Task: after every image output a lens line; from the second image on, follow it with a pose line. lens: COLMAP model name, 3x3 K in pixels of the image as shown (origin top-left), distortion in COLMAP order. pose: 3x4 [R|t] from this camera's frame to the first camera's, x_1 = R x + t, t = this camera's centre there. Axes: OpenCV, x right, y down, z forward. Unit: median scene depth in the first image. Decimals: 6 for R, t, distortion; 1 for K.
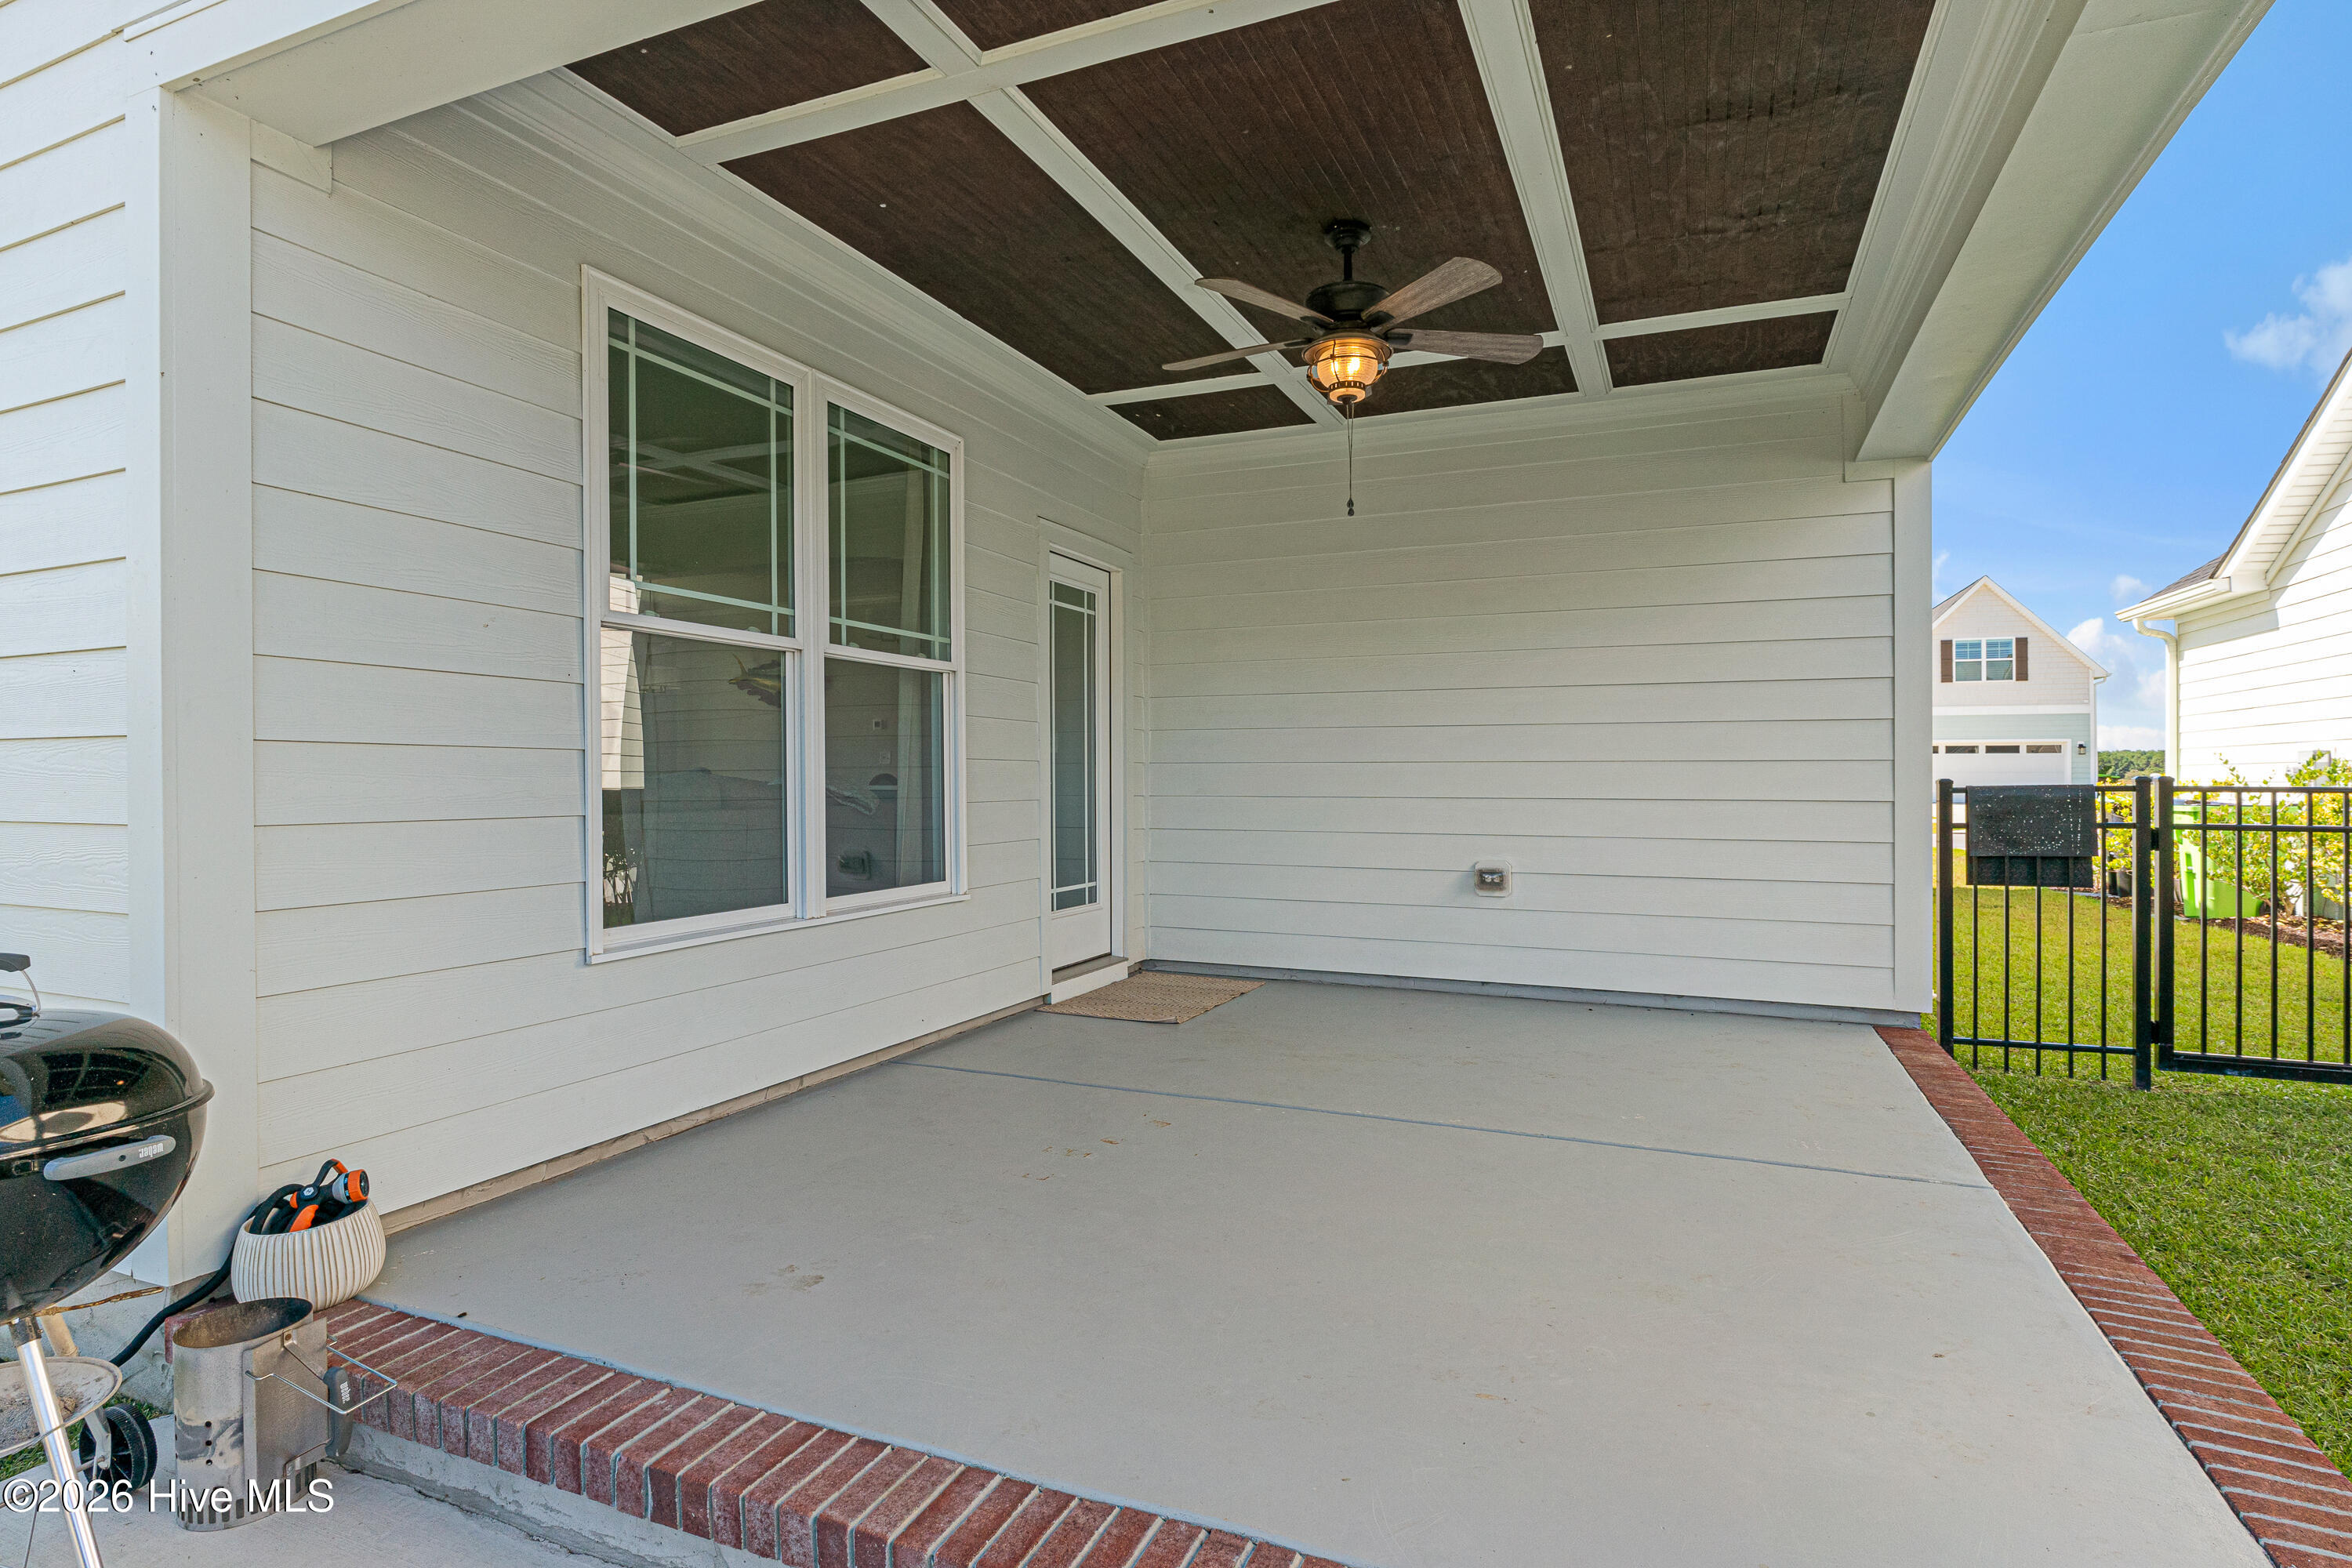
lens RADIAL K [[1225.5, 0, 1163.2], [0, 1225.5, 807.2], [0, 0, 1]] dist [0.005627, 0.000666]
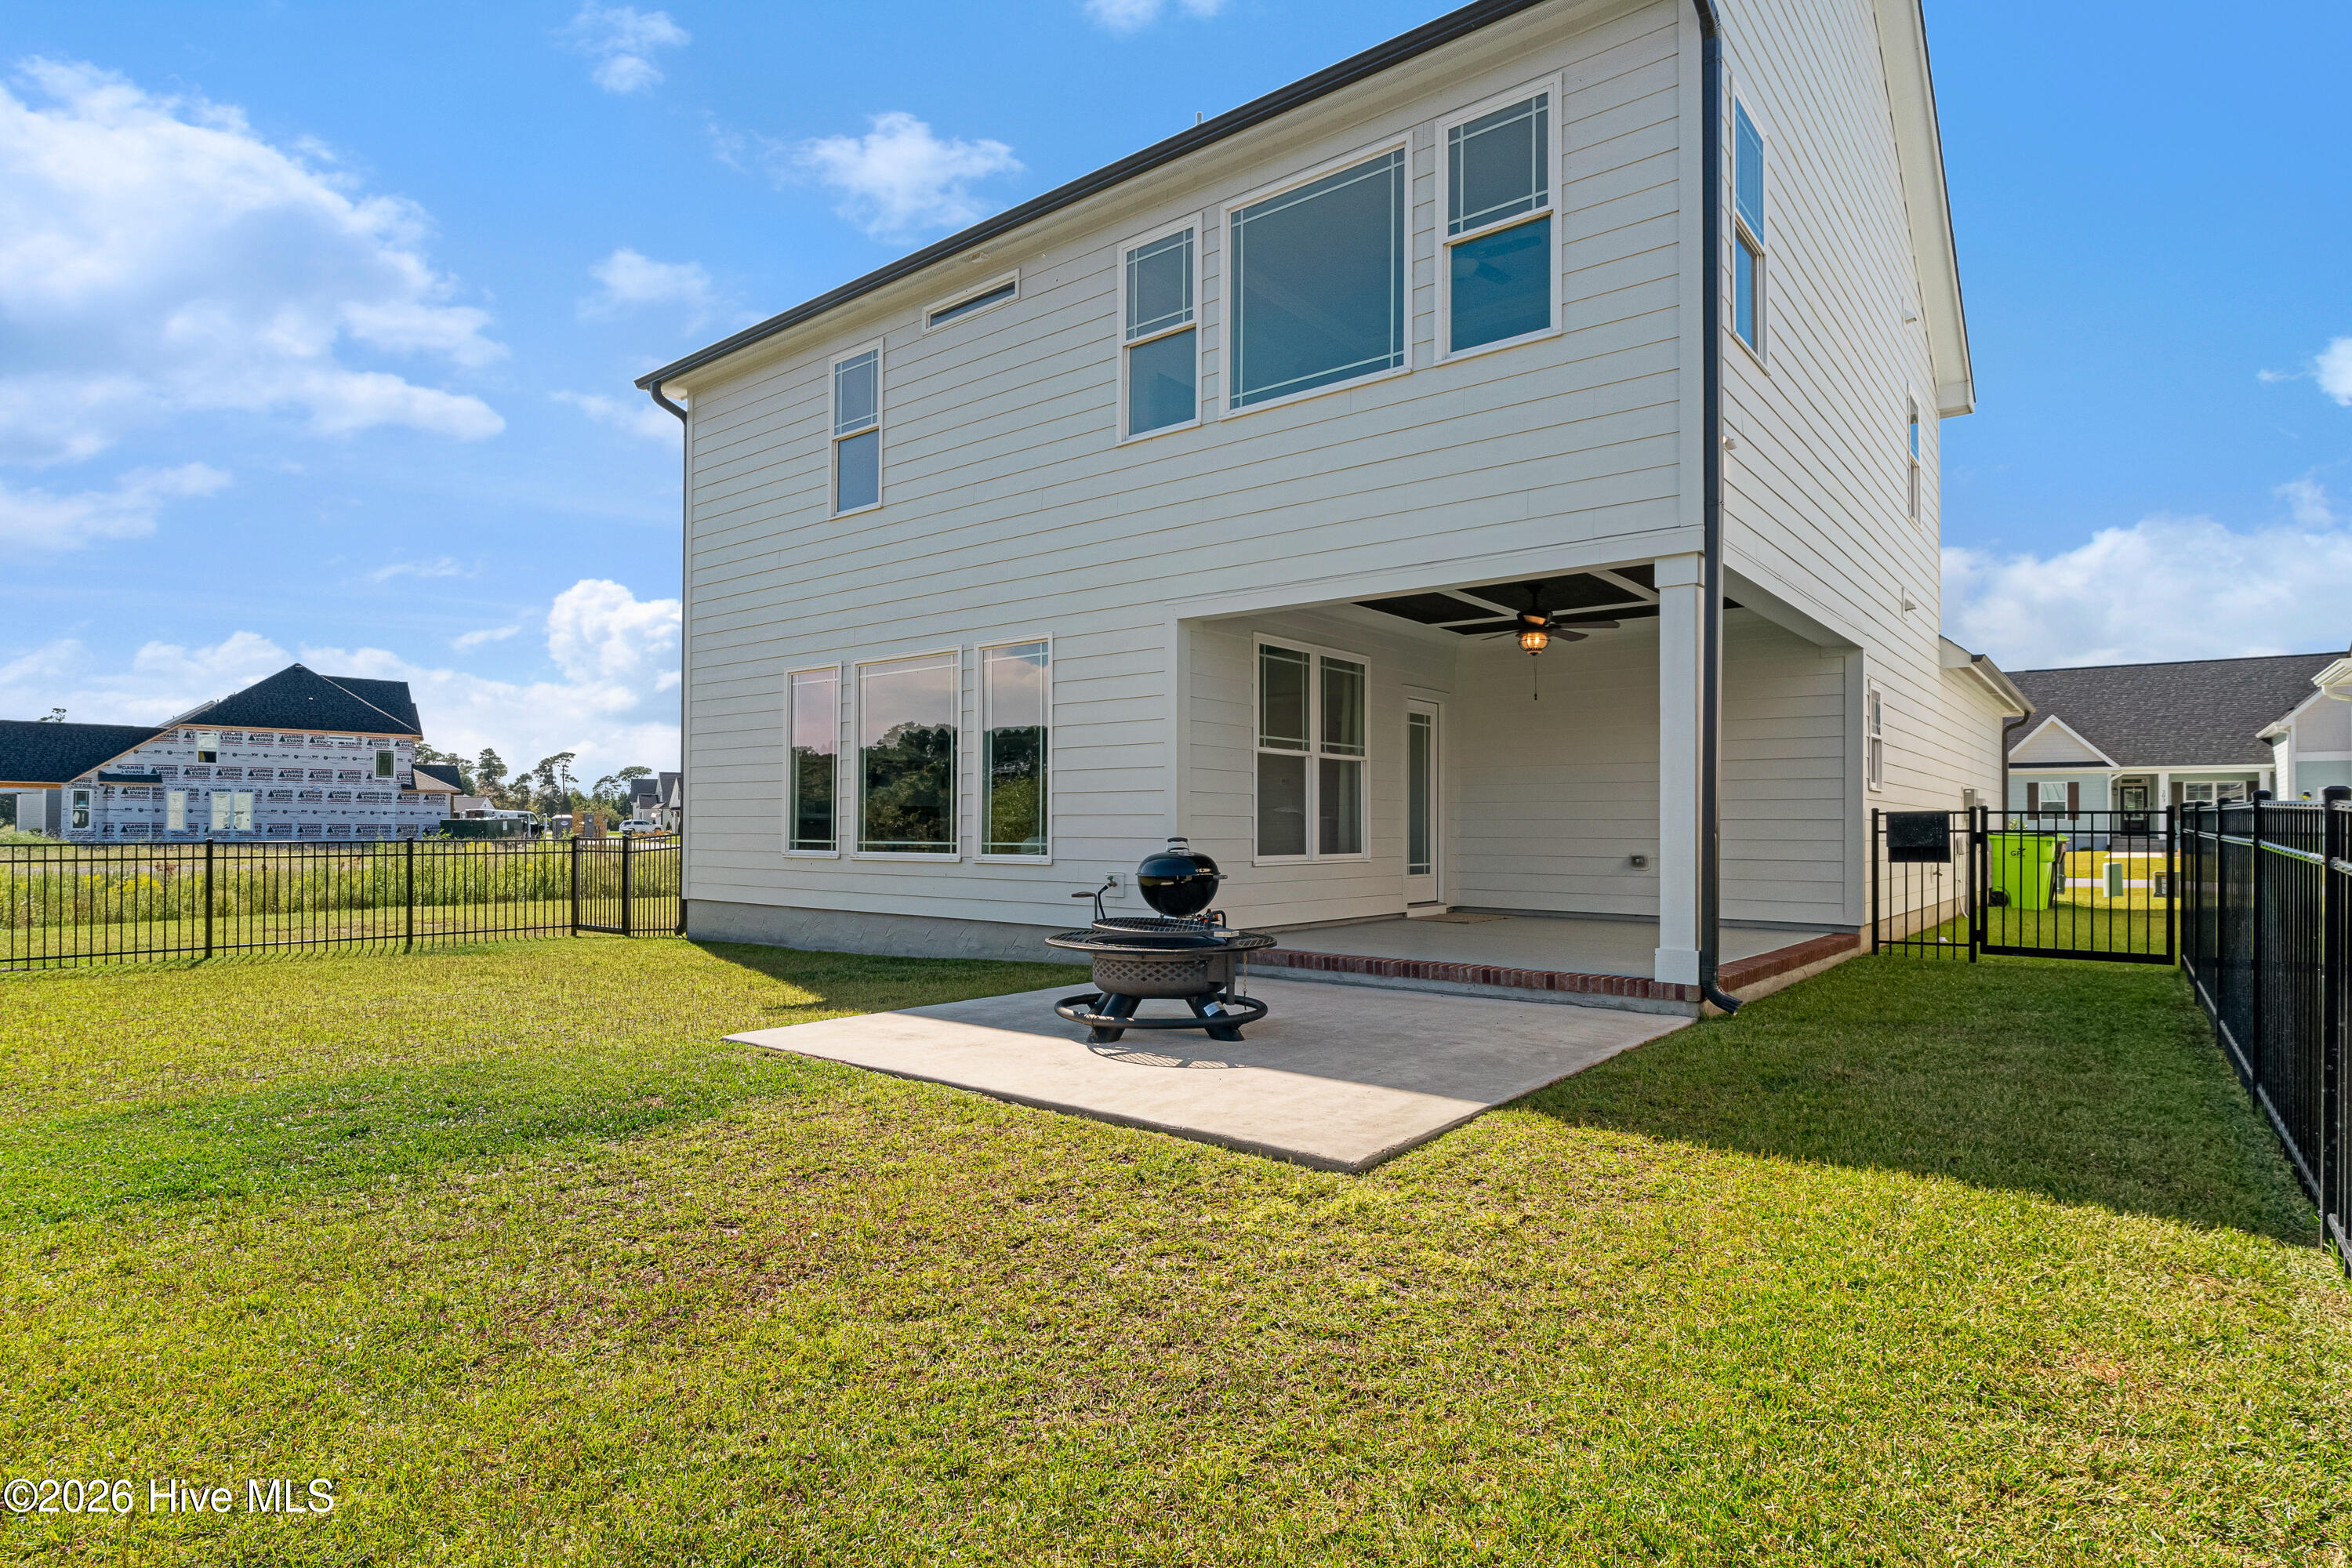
lens RADIAL K [[1225.5, 0, 1163.2], [0, 1225.5, 807.2], [0, 0, 1]] dist [0.005627, 0.000666]
pose [[0.964366, -0.003474, -0.264549, 0.066408], [-0.008159, 0.999048, -0.042862, 0.073980], [0.264446, 0.043493, 0.963419, -1.259905]]
